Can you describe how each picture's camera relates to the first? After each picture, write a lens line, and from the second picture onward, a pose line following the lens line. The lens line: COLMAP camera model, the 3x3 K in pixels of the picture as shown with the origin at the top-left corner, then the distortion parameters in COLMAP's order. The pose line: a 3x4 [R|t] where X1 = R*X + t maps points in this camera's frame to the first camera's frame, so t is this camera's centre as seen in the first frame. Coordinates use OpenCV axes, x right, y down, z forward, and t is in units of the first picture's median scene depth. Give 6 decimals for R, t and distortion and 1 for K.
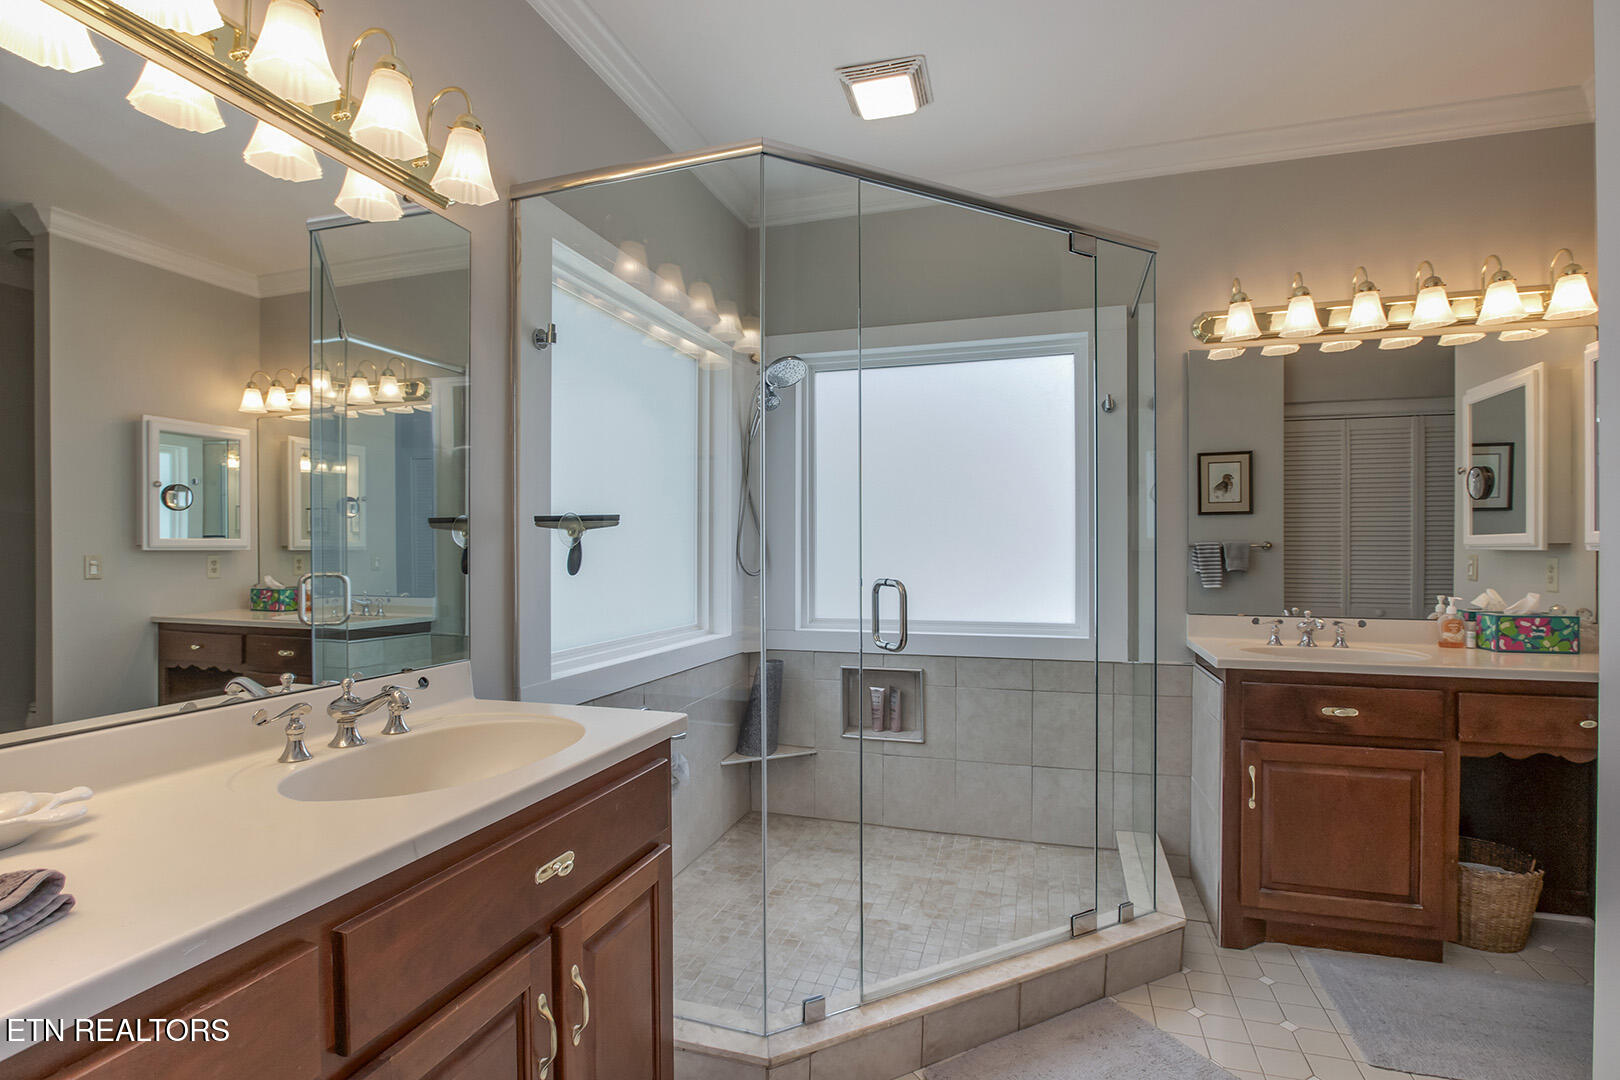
lens RADIAL K [[765.2, 0, 812.5], [0, 765.2, 549.5], [0, 0, 1]] dist [-0.014856, 0.000071]
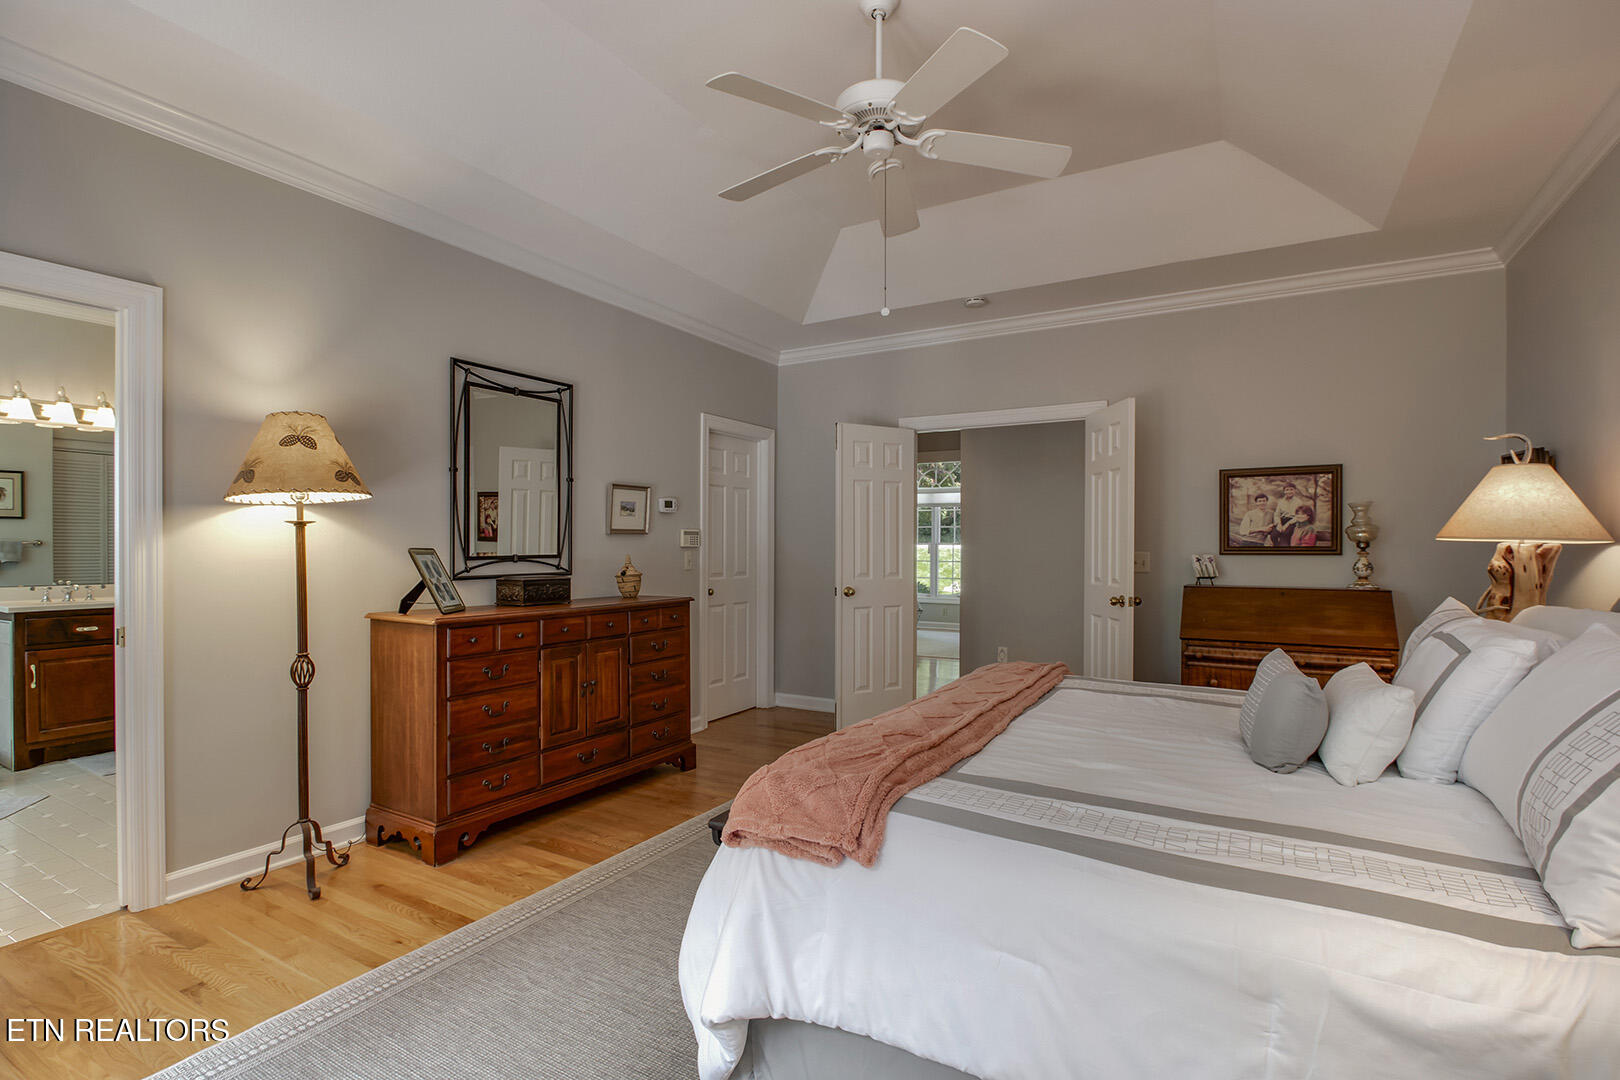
lens RADIAL K [[765.2, 0, 812.5], [0, 765.2, 549.5], [0, 0, 1]] dist [-0.014856, 0.000071]
pose [[0.225872, -0.005917, 0.974139, -0.604670], [0.000996, 0.999982, 0.005843, 0.000238], [-0.974156, -0.000350, 0.225874, -0.982439]]
